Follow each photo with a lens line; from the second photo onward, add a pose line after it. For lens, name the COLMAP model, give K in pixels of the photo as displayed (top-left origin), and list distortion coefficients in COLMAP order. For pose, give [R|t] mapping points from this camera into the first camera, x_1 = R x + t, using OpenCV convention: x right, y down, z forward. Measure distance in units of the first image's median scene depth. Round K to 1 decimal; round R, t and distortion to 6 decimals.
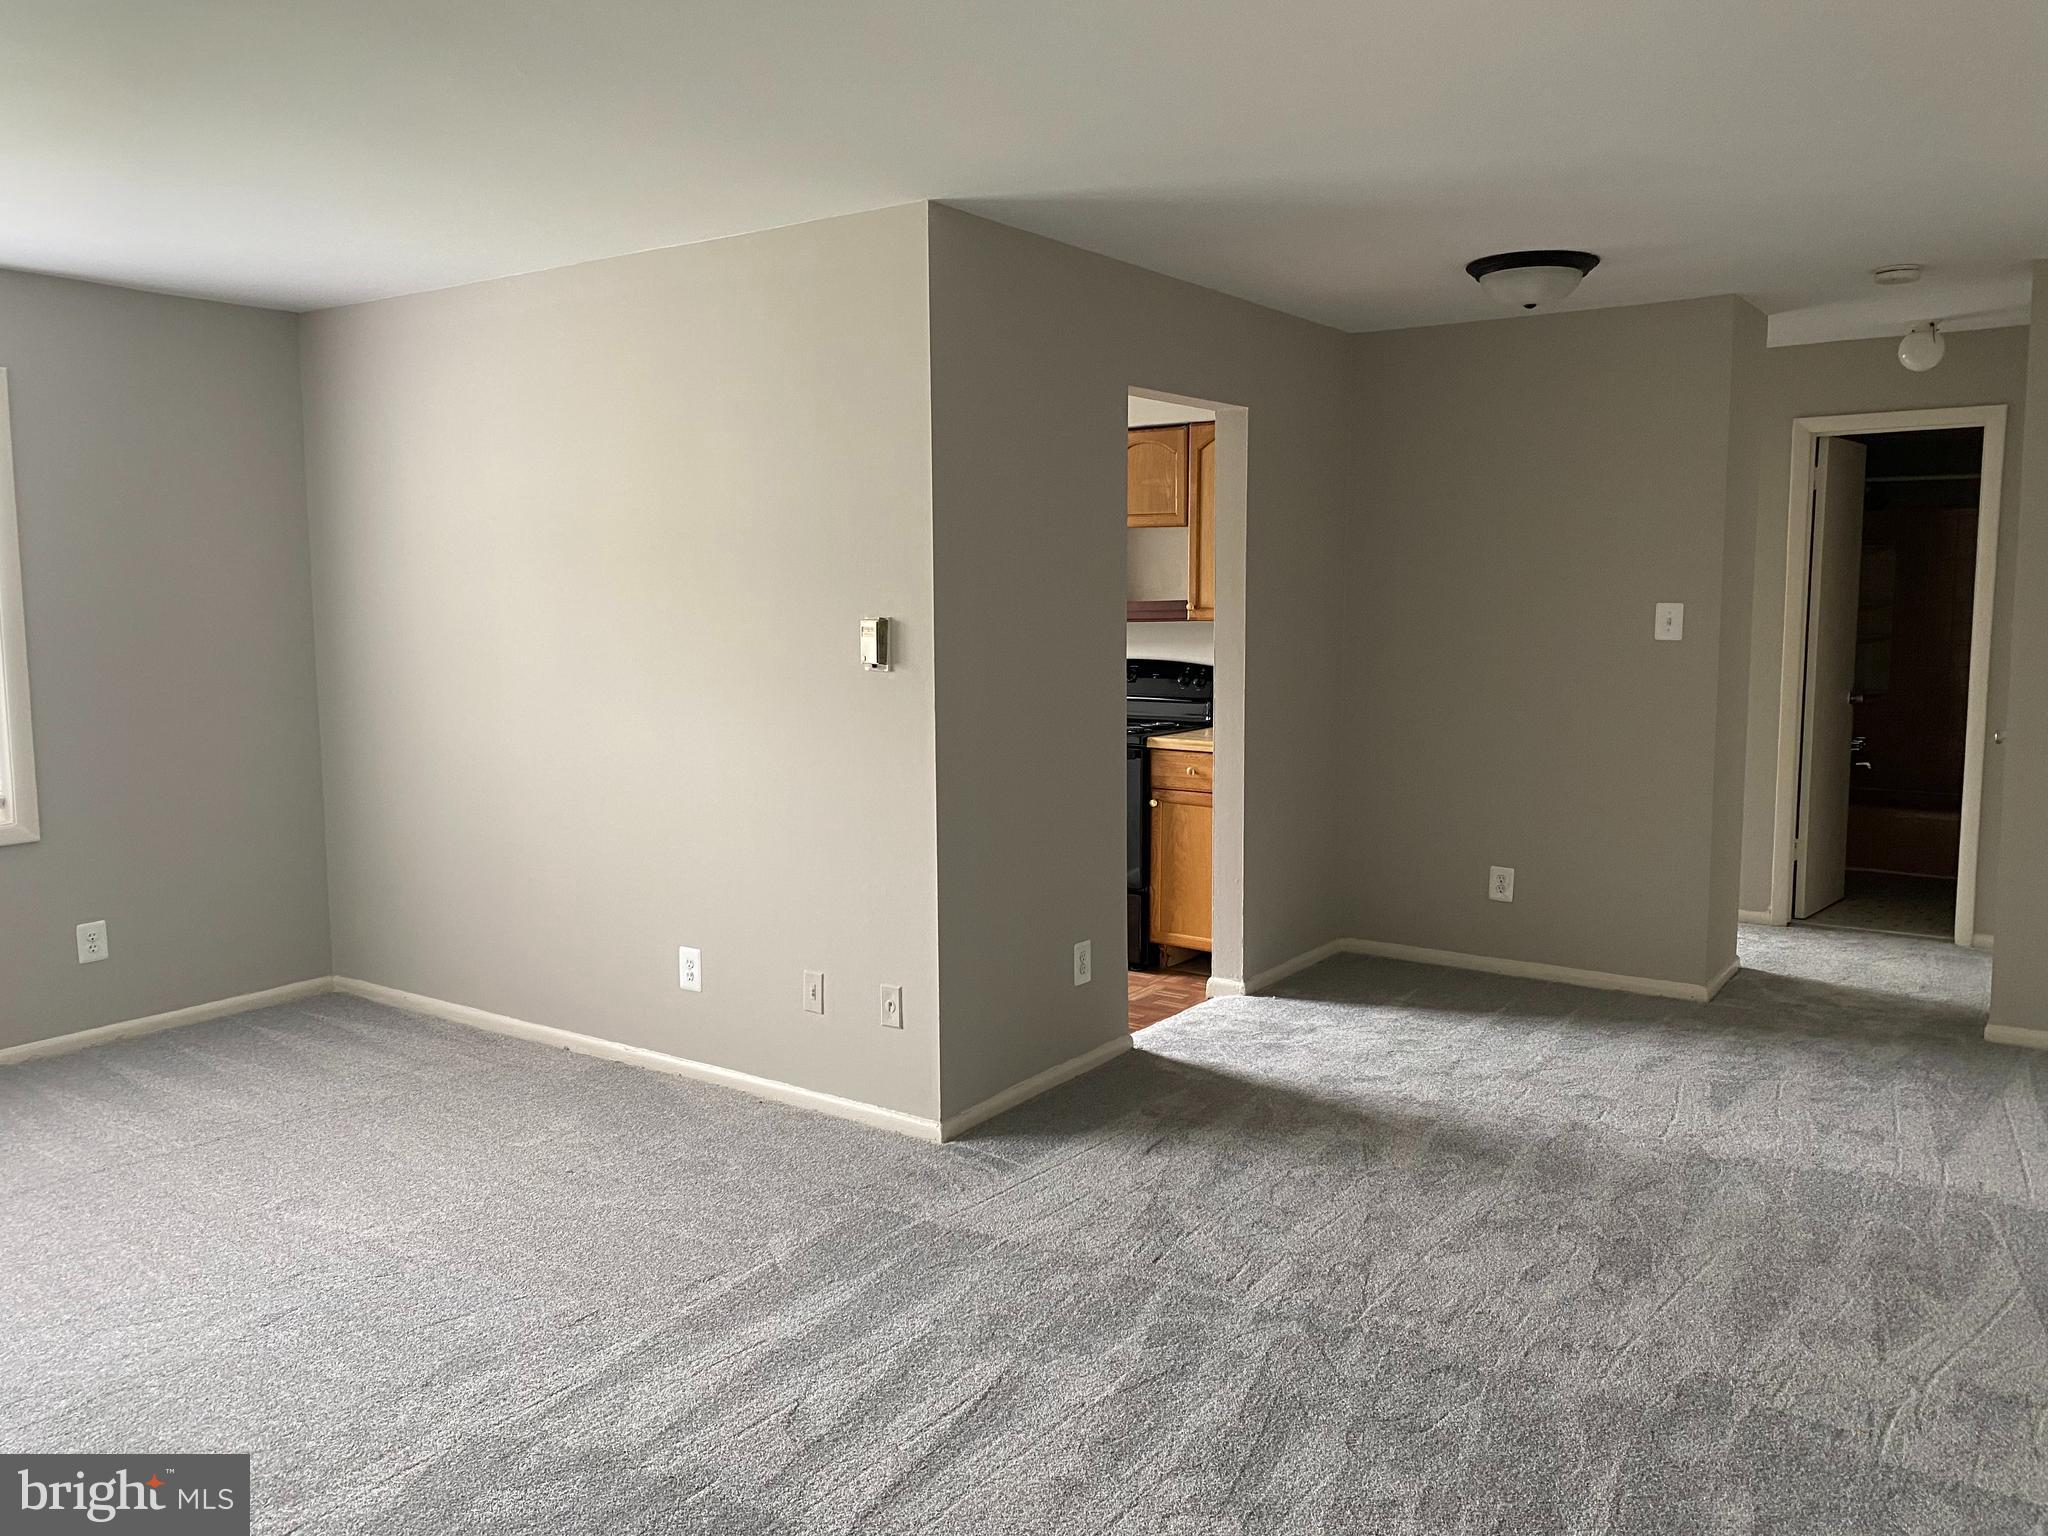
lens RADIAL K [[1553.9, 0, 1009.1], [0, 1553.9, 756.6], [0, 0, 1]] dist [0.031945, -0.042113]
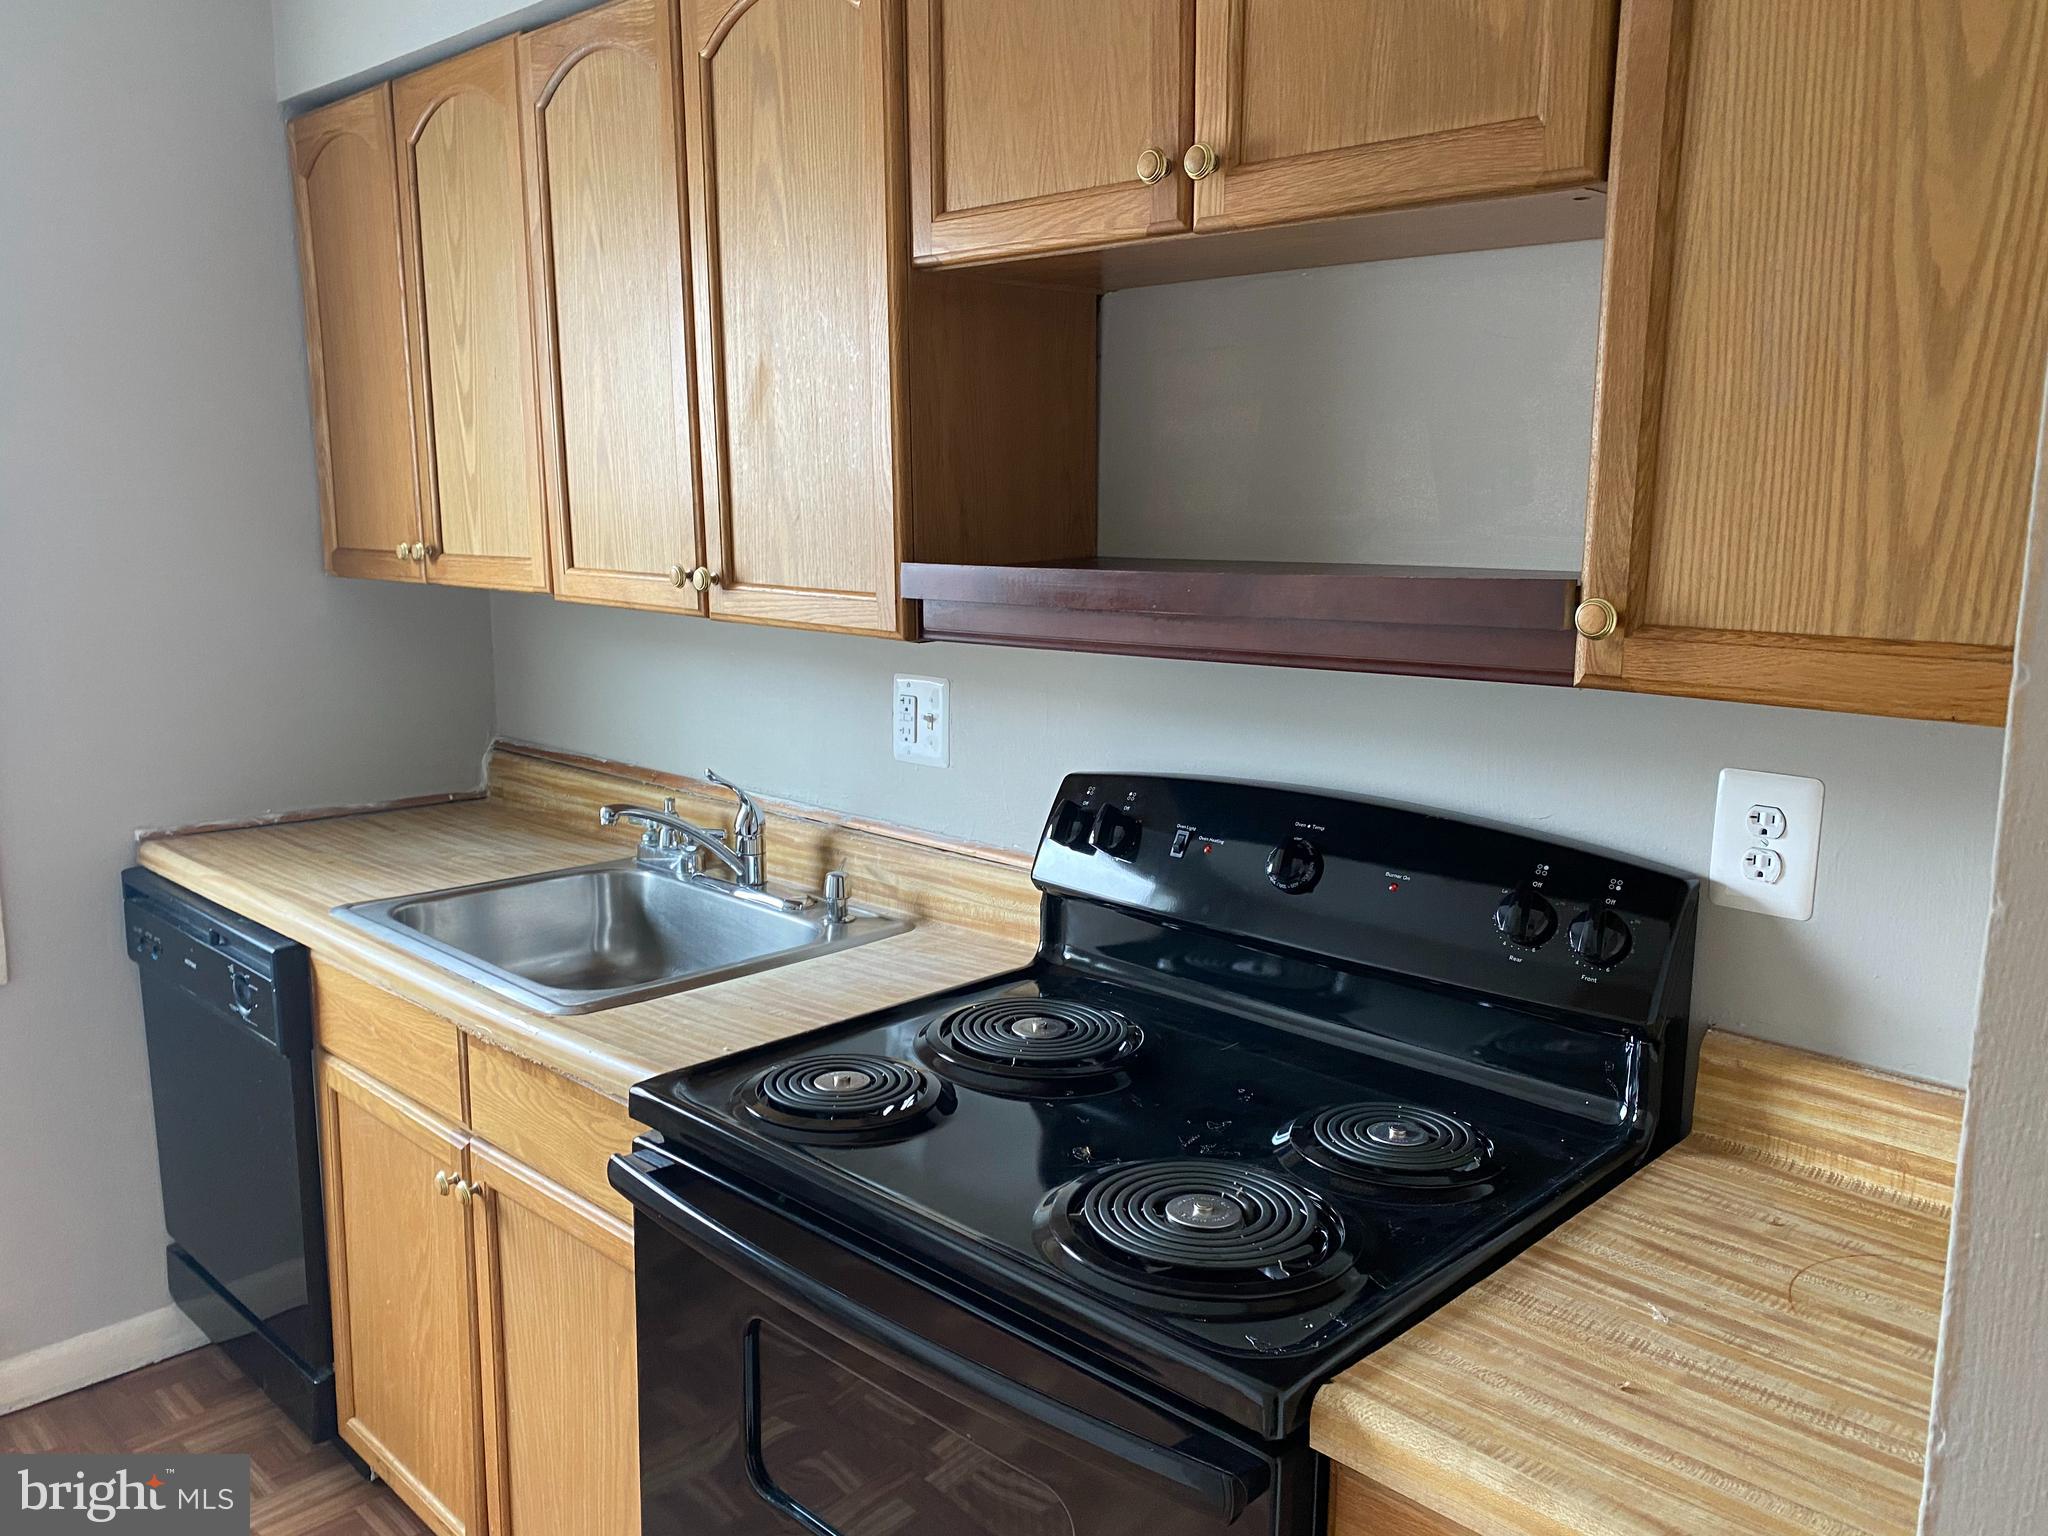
lens RADIAL K [[1553.9, 0, 1036.7], [0, 1553.9, 784.0], [0, 0, 1]] dist [0.031945, -0.042113]
pose [[0.987295, 0.042255, -0.153176, 0.093662], [-0.031607, 0.996955, 0.071293, -0.104075], [0.155722, -0.065545, 0.985624, 0.947778]]
